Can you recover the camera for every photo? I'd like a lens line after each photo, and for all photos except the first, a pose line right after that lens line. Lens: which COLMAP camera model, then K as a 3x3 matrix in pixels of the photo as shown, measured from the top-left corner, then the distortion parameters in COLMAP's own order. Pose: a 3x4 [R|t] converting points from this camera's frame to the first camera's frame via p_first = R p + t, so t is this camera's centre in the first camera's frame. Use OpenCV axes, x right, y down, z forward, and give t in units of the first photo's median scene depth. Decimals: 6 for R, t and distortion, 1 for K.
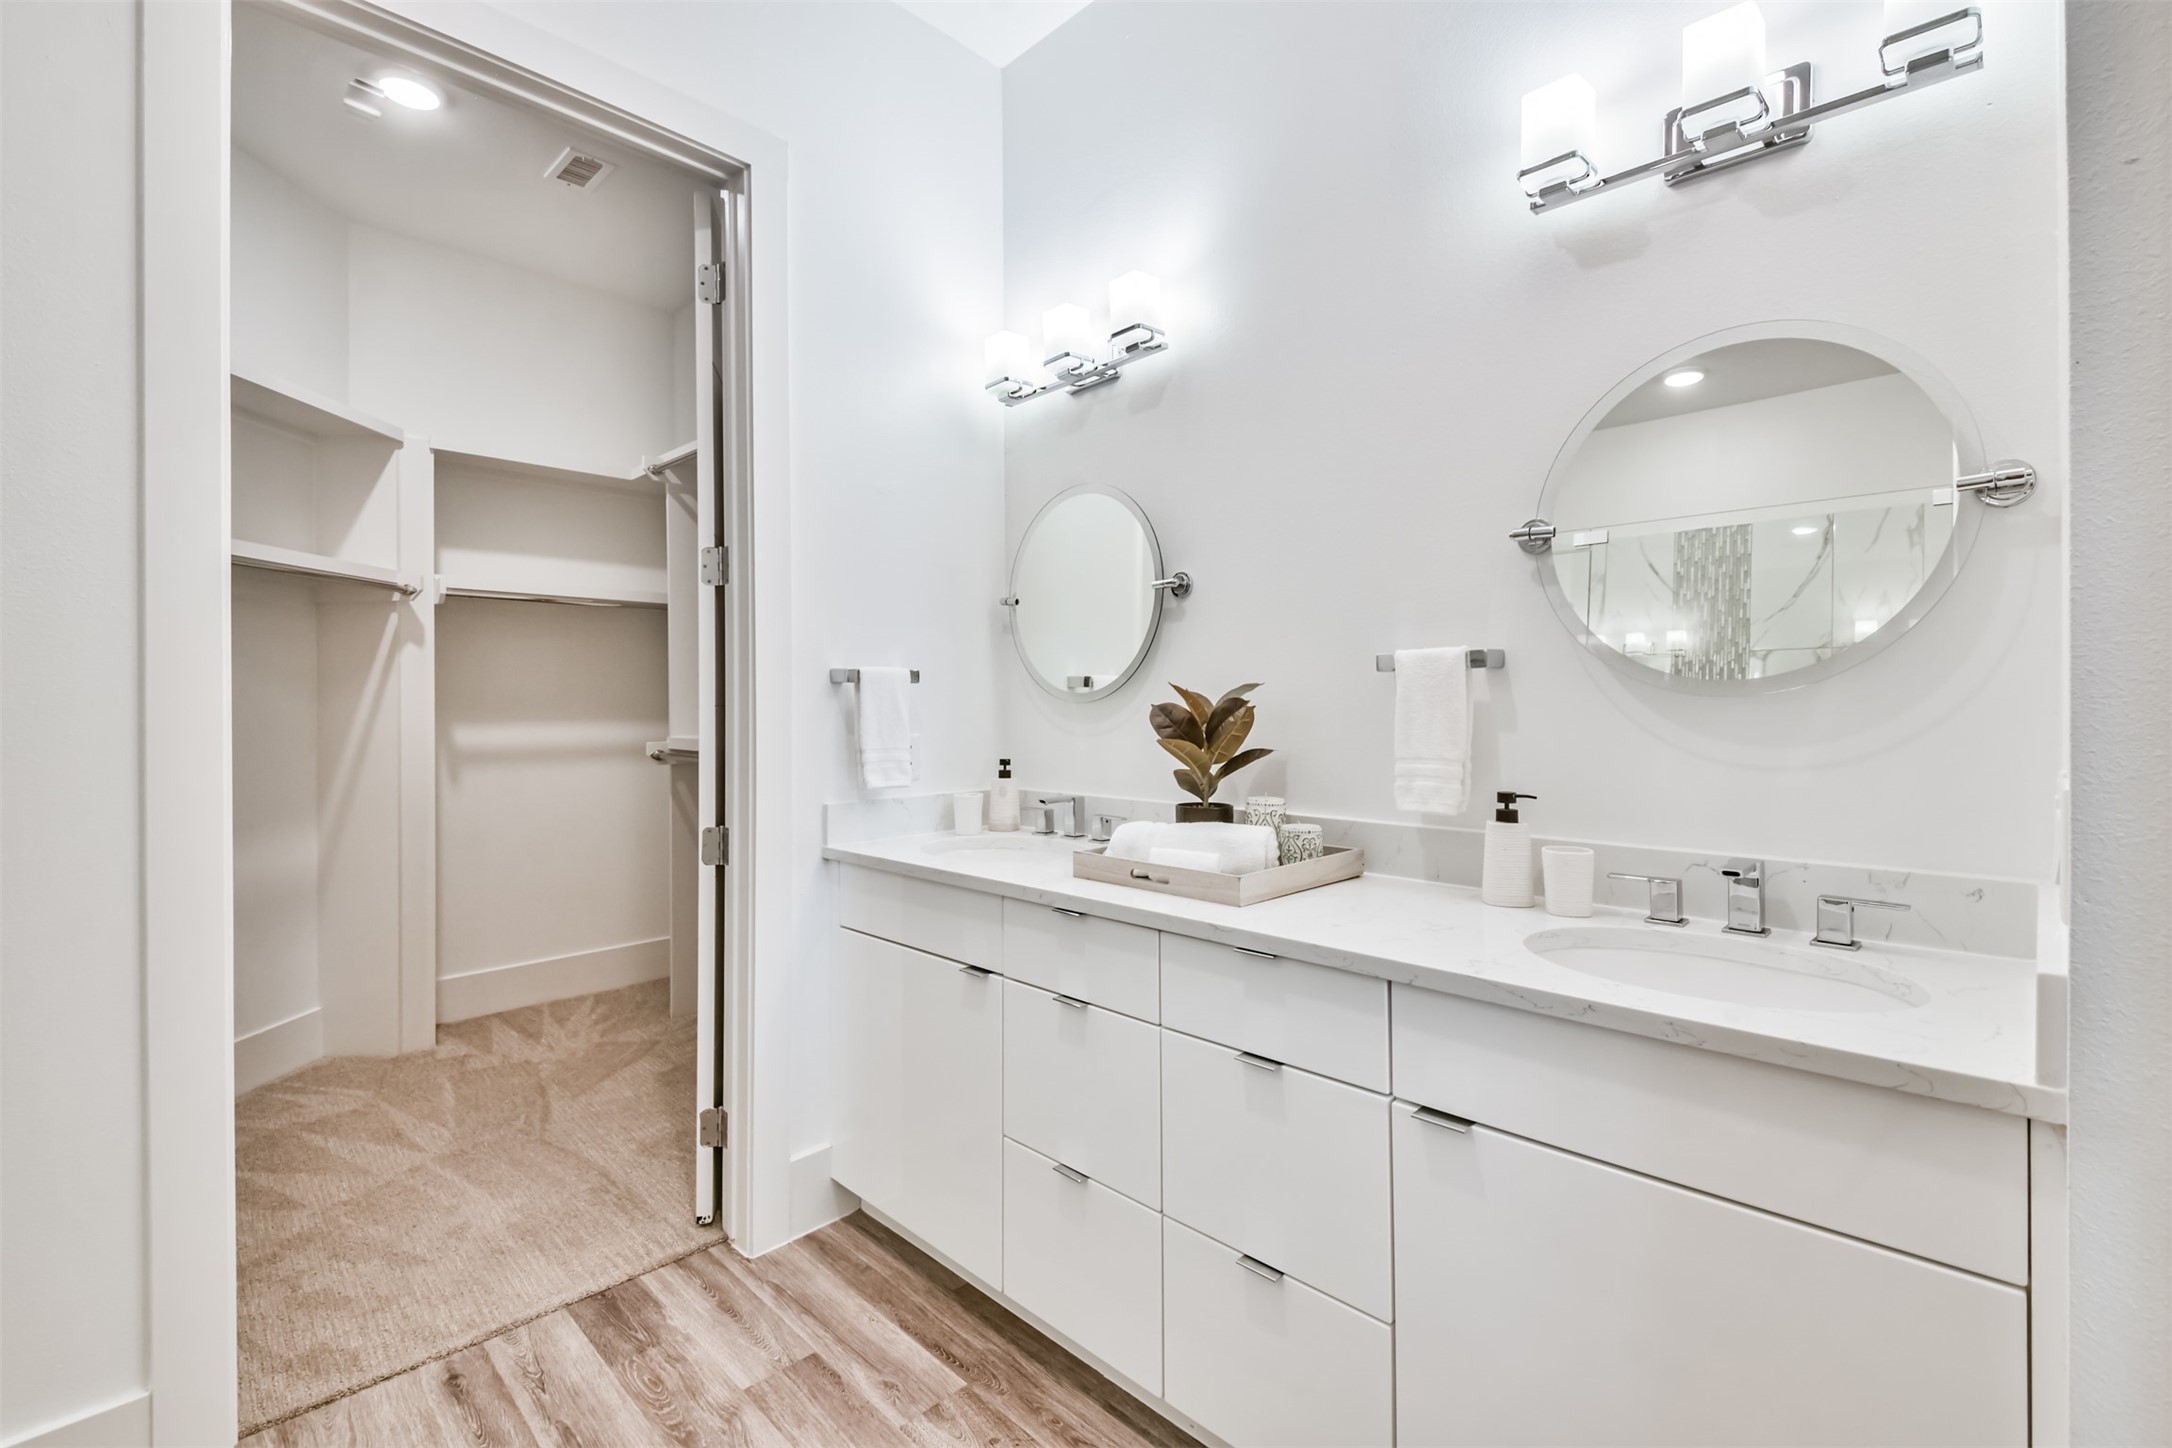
lens RADIAL K [[953.0, 0, 1082.2], [0, 953.0, 703.9], [0, 0, 1]] dist [0.045717, -0.026634]
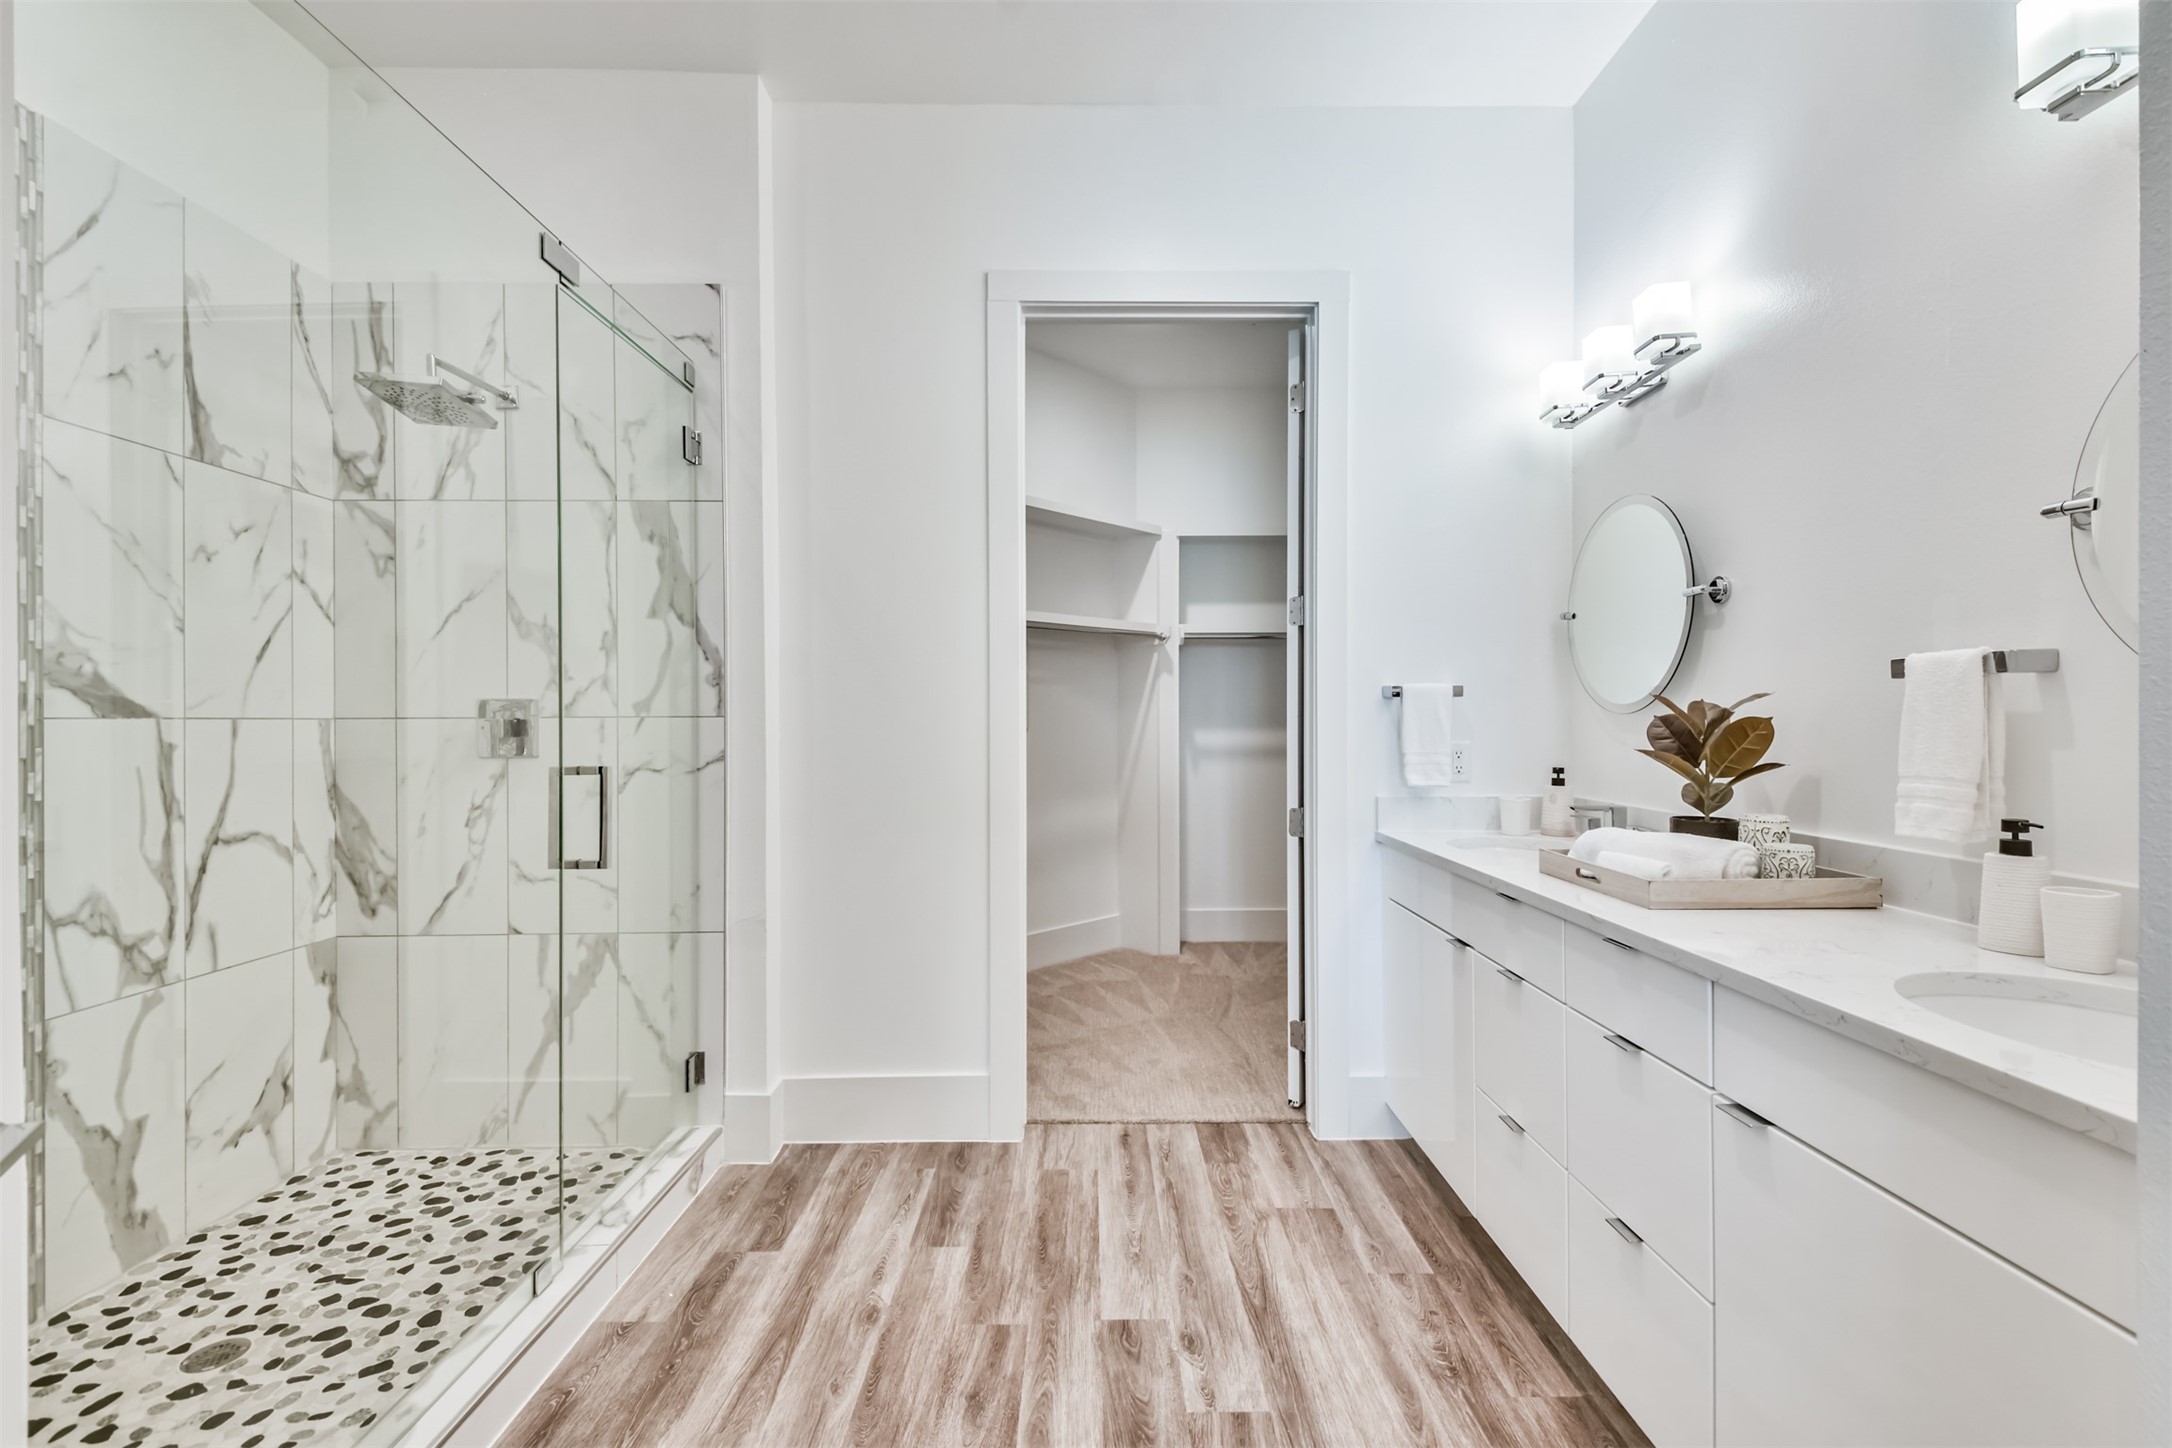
lens RADIAL K [[953.0, 0, 1082.2], [0, 953.0, 703.9], [0, 0, 1]] dist [0.045717, -0.026634]
pose [[0.703818, -0.010444, -0.710304, 0.360700], [0.005023, 0.999940, -0.009725, -0.004553], [0.710363, 0.003277, 0.703828, -0.142712]]
